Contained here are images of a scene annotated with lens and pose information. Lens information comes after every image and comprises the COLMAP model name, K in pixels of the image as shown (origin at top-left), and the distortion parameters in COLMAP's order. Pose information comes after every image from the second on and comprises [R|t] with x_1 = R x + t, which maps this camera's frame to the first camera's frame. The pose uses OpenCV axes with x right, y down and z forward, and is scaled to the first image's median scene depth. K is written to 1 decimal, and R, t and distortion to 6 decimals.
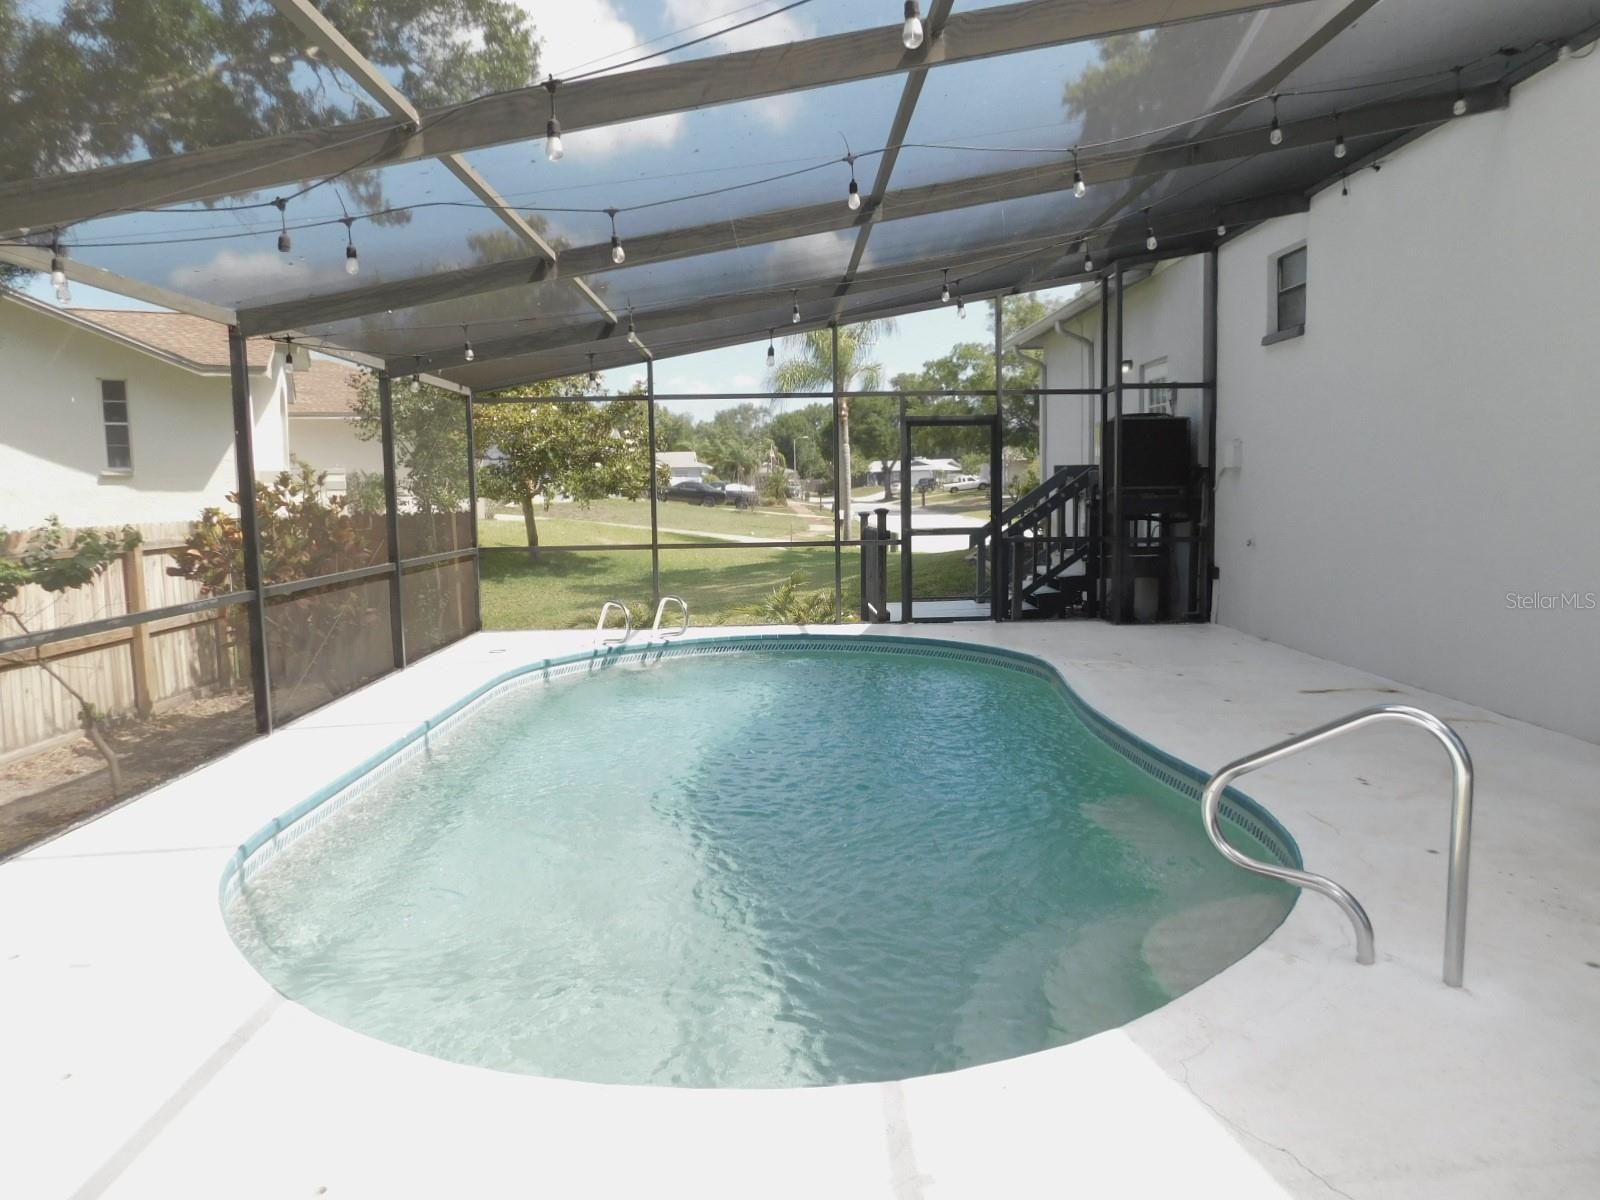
lens RADIAL K [[1063.9, 0, 800.0], [0, 1063.9, 600.0], [0, 0, 1]] dist [-0.076536, 0.079423]
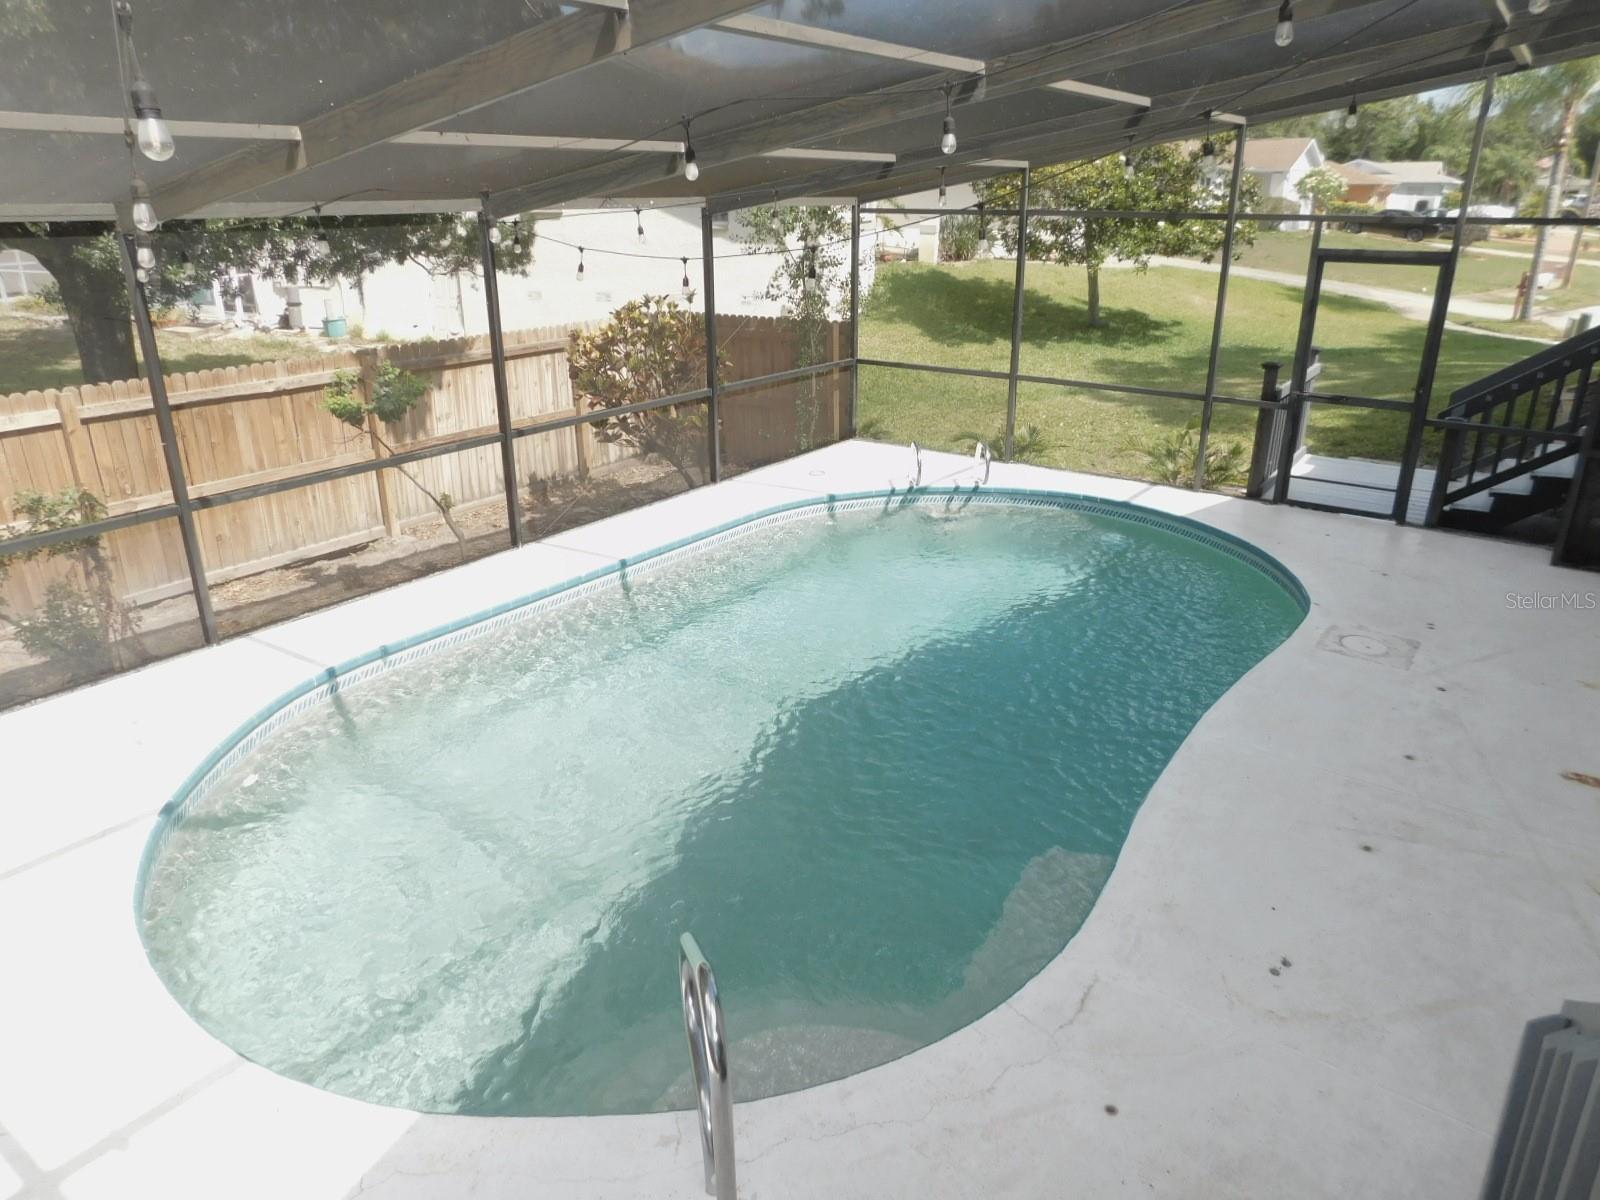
lens RADIAL K [[1041.0, 0, 800.9], [0, 1041.0, 590.7], [0, 0, 1]] dist [-0.003920, -0.000758]
pose [[0.795087, 0.229984, -0.561199, 0.326494], [-0.074739, 0.955415, 0.285649, -0.140197], [0.601873, -0.185173, 0.776827, 0.143127]]
